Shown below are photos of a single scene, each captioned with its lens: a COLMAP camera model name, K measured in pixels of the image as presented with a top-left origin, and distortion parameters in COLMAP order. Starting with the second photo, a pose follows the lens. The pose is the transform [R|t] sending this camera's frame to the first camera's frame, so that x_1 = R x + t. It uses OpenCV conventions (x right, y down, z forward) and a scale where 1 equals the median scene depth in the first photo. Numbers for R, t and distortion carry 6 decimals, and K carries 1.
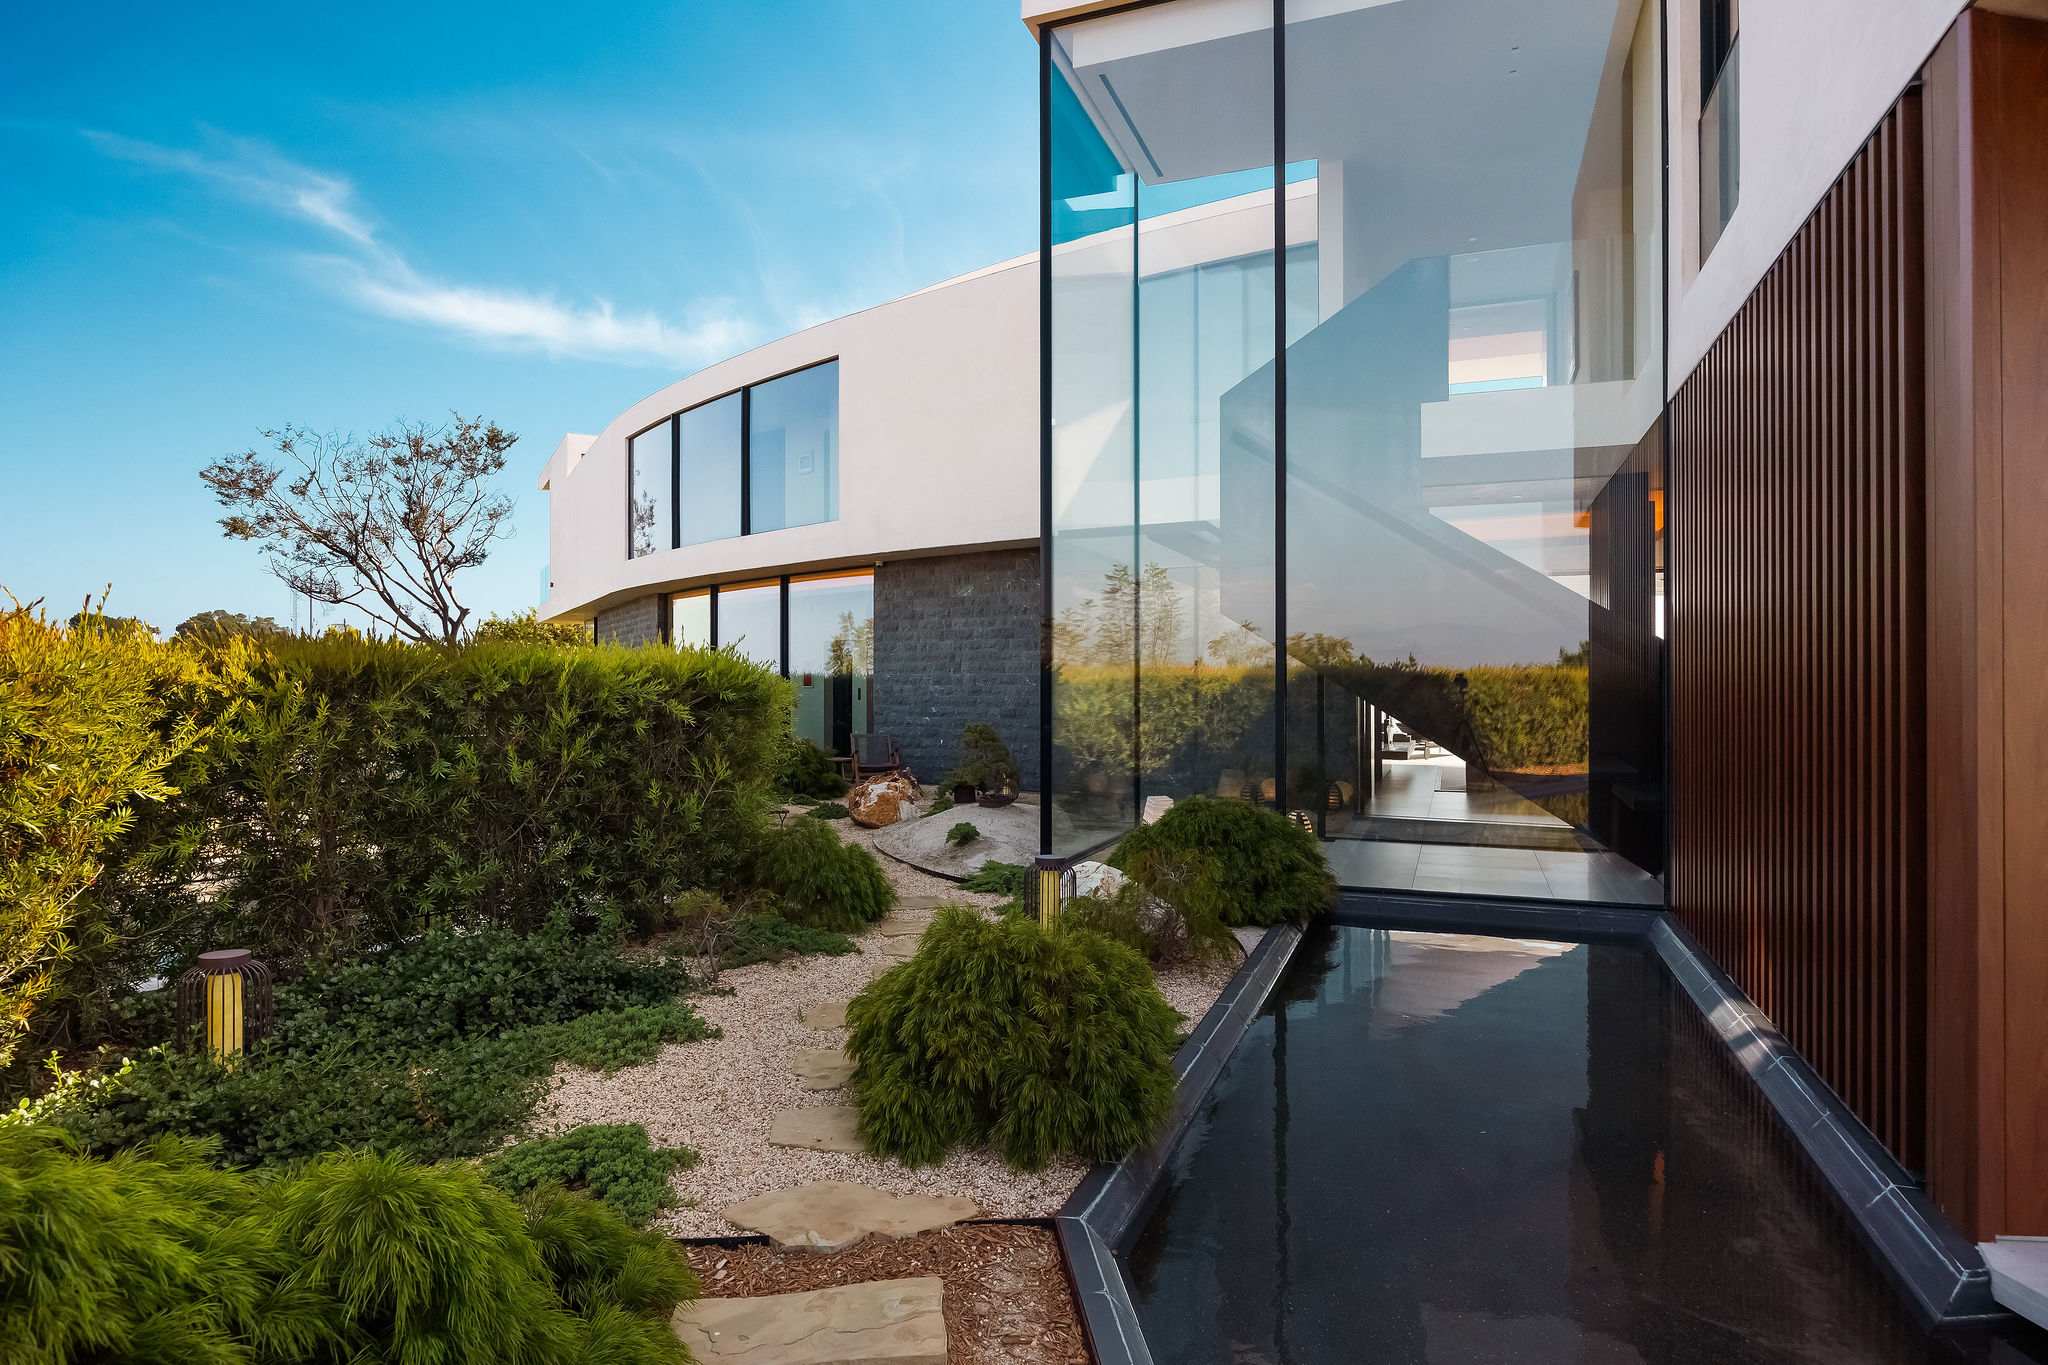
lens RADIAL K [[1144.7, 0, 1024.0], [0, 1144.7, 682.5], [0, 0, 1]] dist [0.000578, 0.000055]
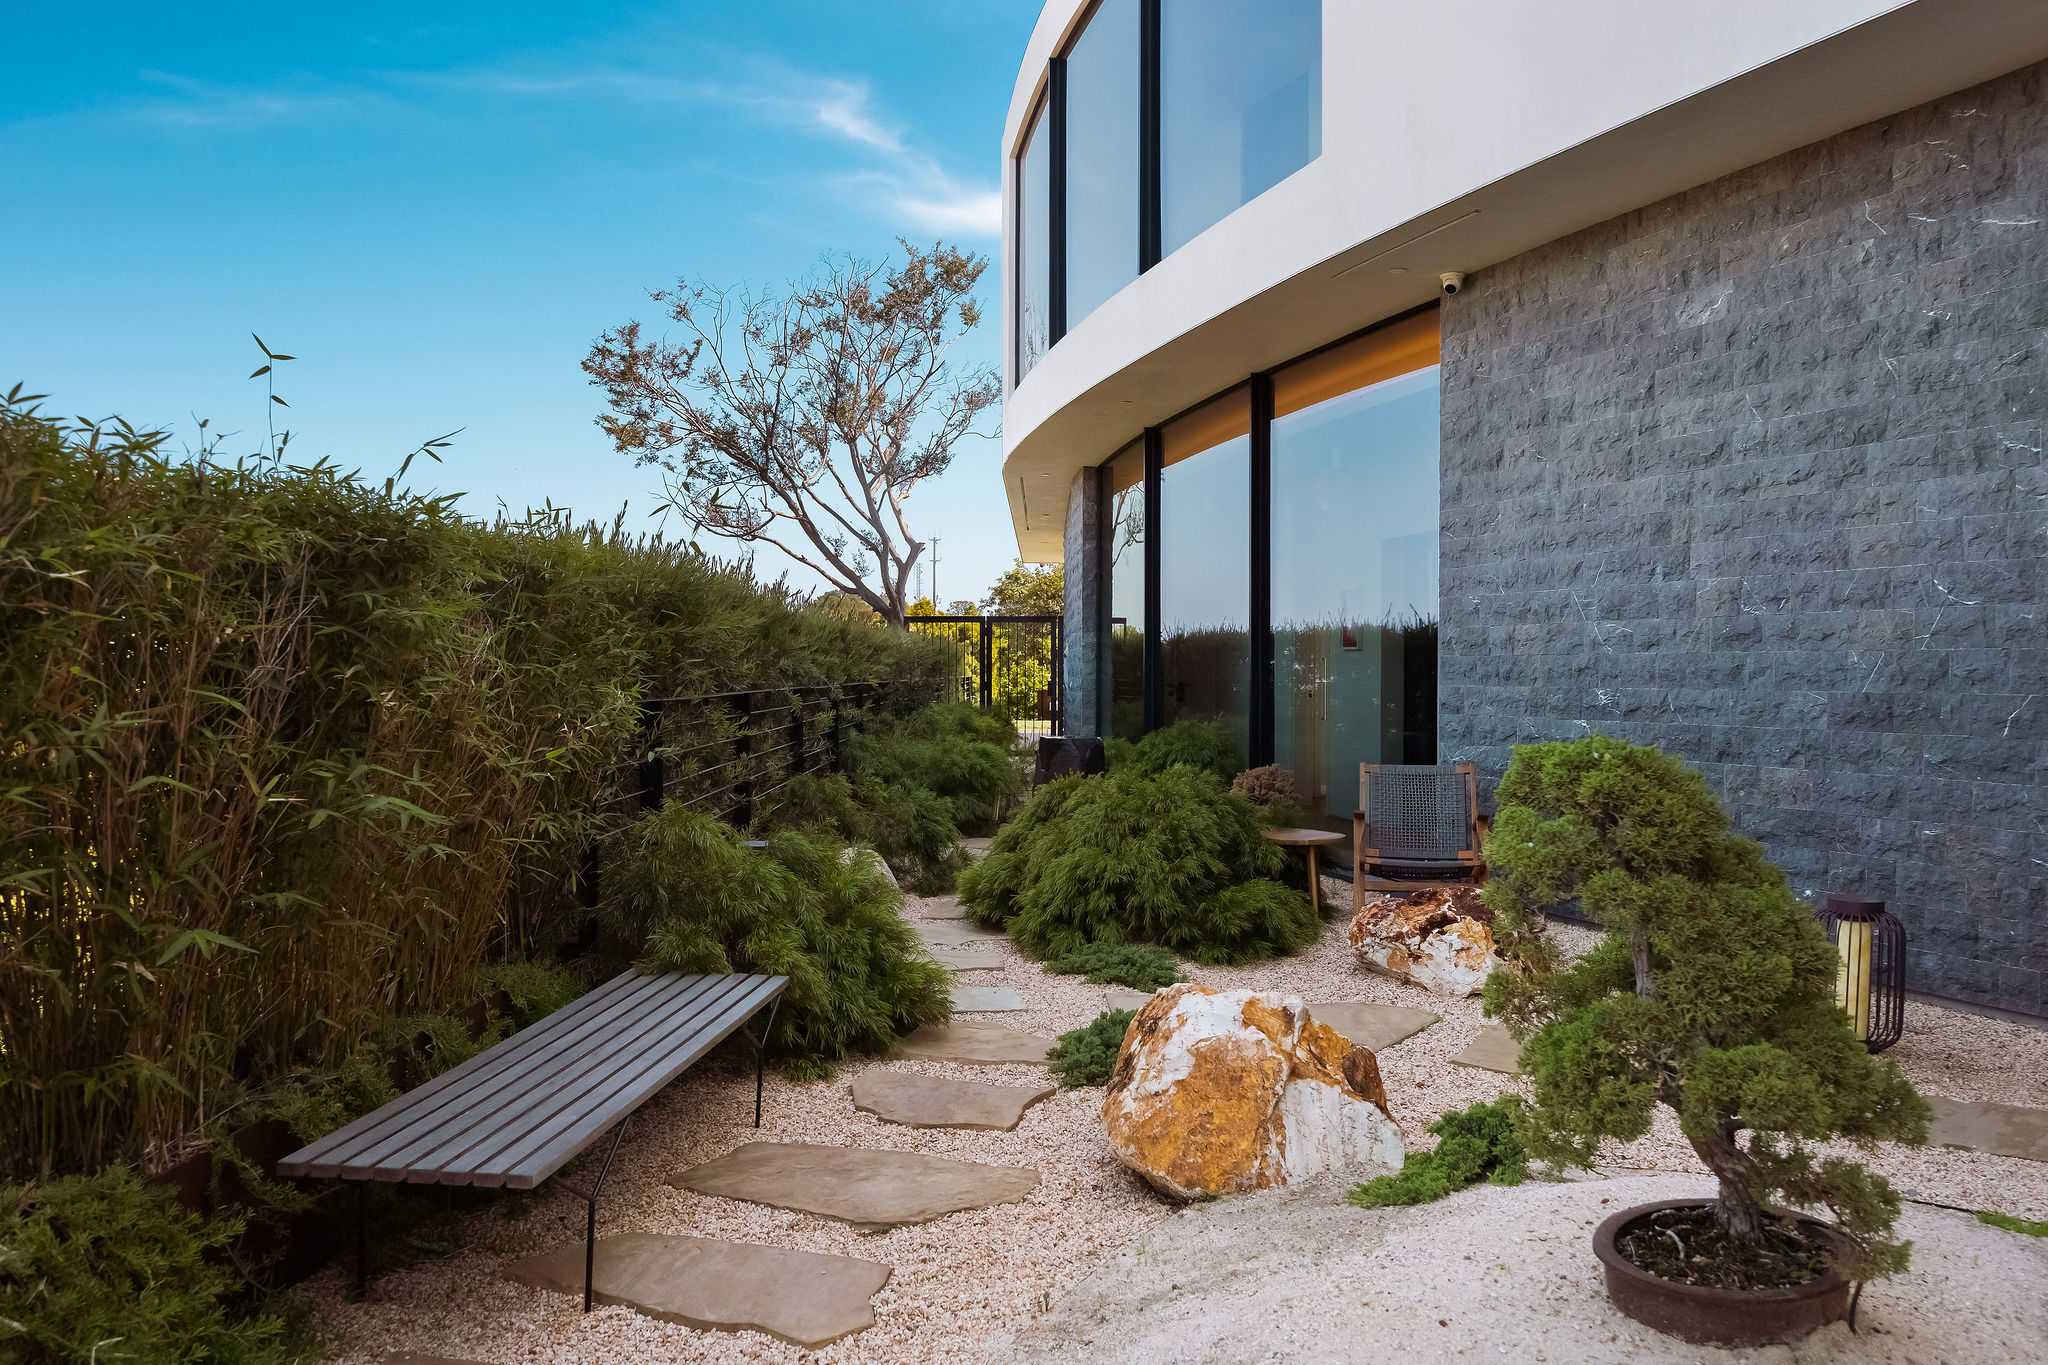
lens RADIAL K [[1533.6, 0, 1024.0], [0, 1533.6, 682.5], [0, 0, 1]] dist [-0.006565, -0.002043]
pose [[0.864491, 0.005284, -0.502620, -0.002460], [-0.002442, 0.999977, 0.006312, 0.016889], [0.502642, -0.004229, 0.864484, 0.525124]]
